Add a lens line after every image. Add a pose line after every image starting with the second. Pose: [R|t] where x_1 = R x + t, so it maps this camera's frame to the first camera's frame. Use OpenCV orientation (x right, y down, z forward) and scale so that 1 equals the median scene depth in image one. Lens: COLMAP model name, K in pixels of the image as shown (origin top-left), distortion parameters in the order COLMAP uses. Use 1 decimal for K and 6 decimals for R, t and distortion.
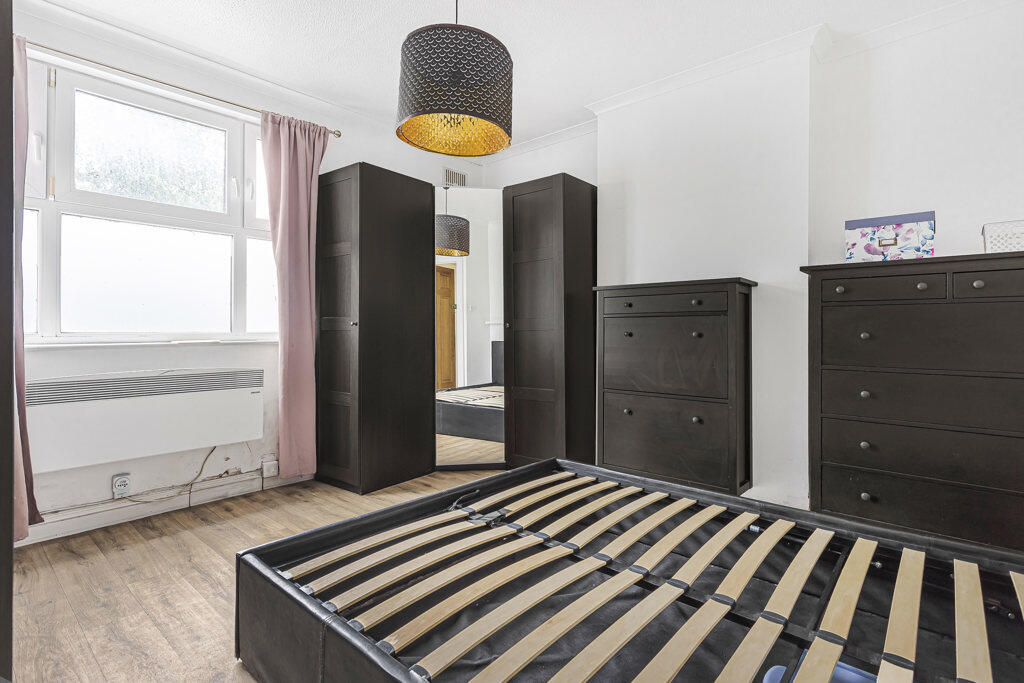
lens RADIAL K [[486.0, 0, 509.2], [0, 486.0, 331.5], [0, 0, 1]] dist [0.003560, 0.001588]
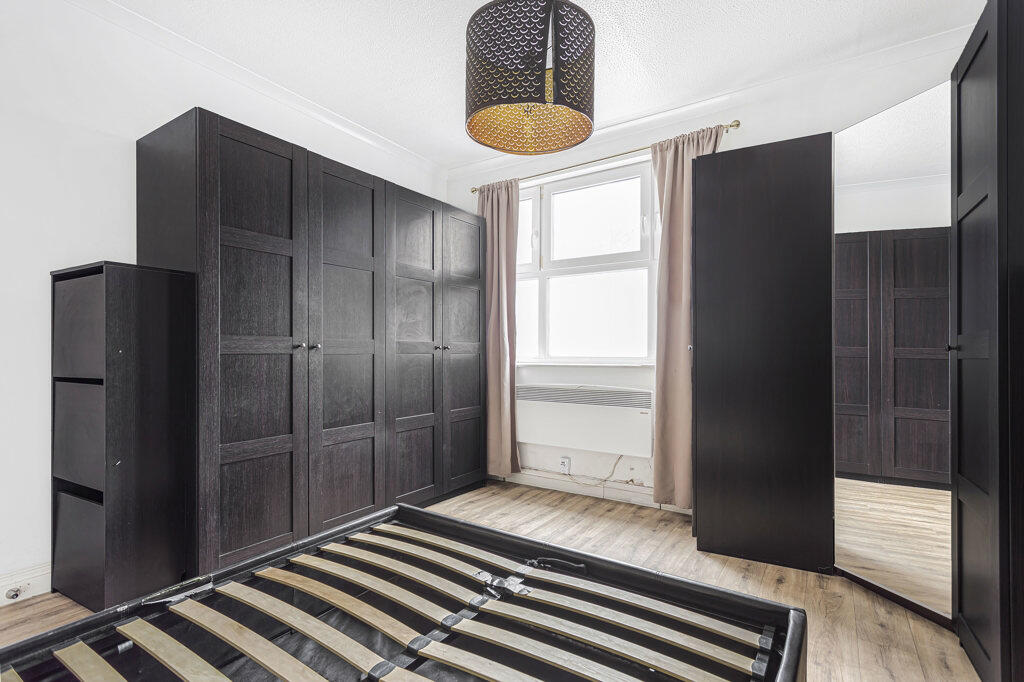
lens RADIAL K [[486.0, 0, 507.5], [0, 486.0, 349.8], [0, 0, 1]] dist [0.003560, 0.001588]
pose [[0.147749, -0.001092, -0.989024, 0.518827], [-0.001443, 0.999998, -0.001320, -0.012240], [0.989024, 0.001622, 0.147747, 0.580689]]
